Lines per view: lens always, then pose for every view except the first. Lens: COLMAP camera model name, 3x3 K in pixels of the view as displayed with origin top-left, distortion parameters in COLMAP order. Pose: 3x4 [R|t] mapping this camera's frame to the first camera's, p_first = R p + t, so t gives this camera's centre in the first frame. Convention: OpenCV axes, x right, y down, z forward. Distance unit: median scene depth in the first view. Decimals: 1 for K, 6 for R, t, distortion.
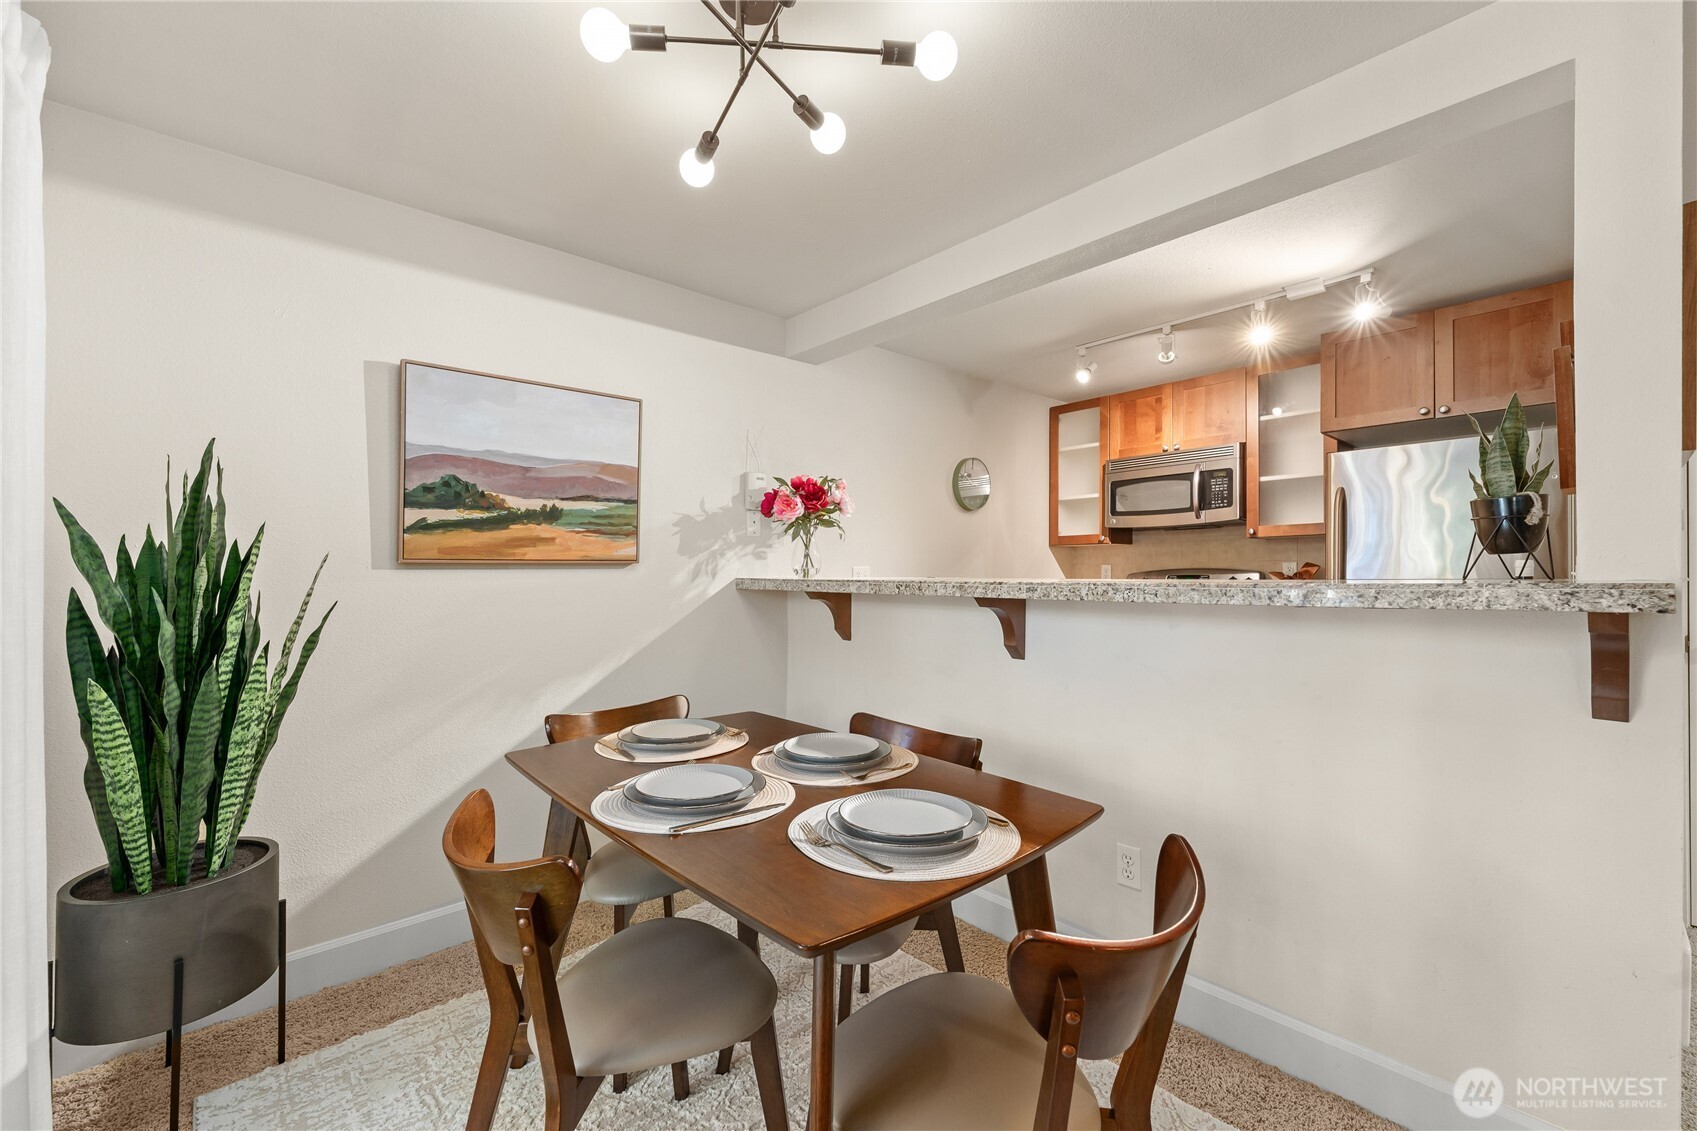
lens RADIAL K [[691.8, 0, 857.5], [0, 691.8, 561.6], [0, 0, 1]] dist [-0.004235, -0.000022]
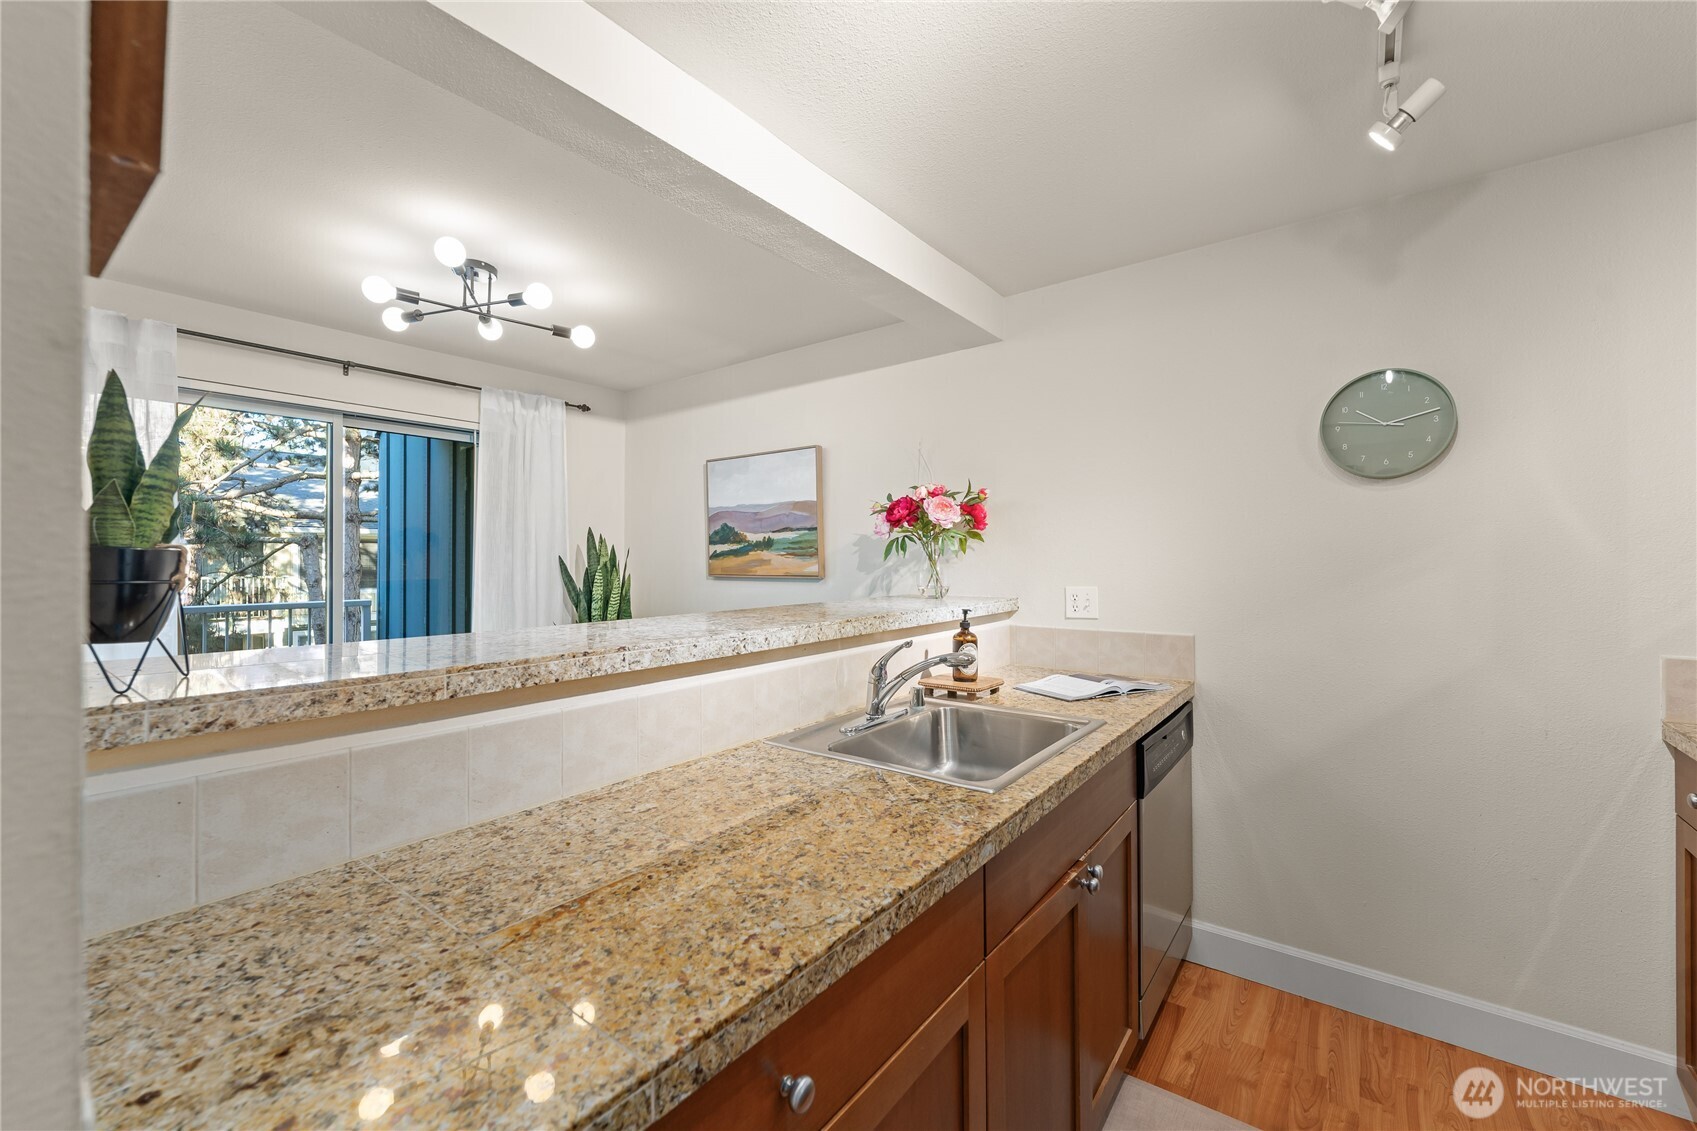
lens RADIAL K [[691.8, 0, 849.3], [0, 691.8, 565.5], [0, 0, 1]] dist [-0.004235, -0.000022]
pose [[0.161669, 0.001031, -0.986844, 0.988250], [0.002636, 0.999995, 0.001477, -0.024341], [0.986841, -0.002840, 0.161666, 0.933139]]
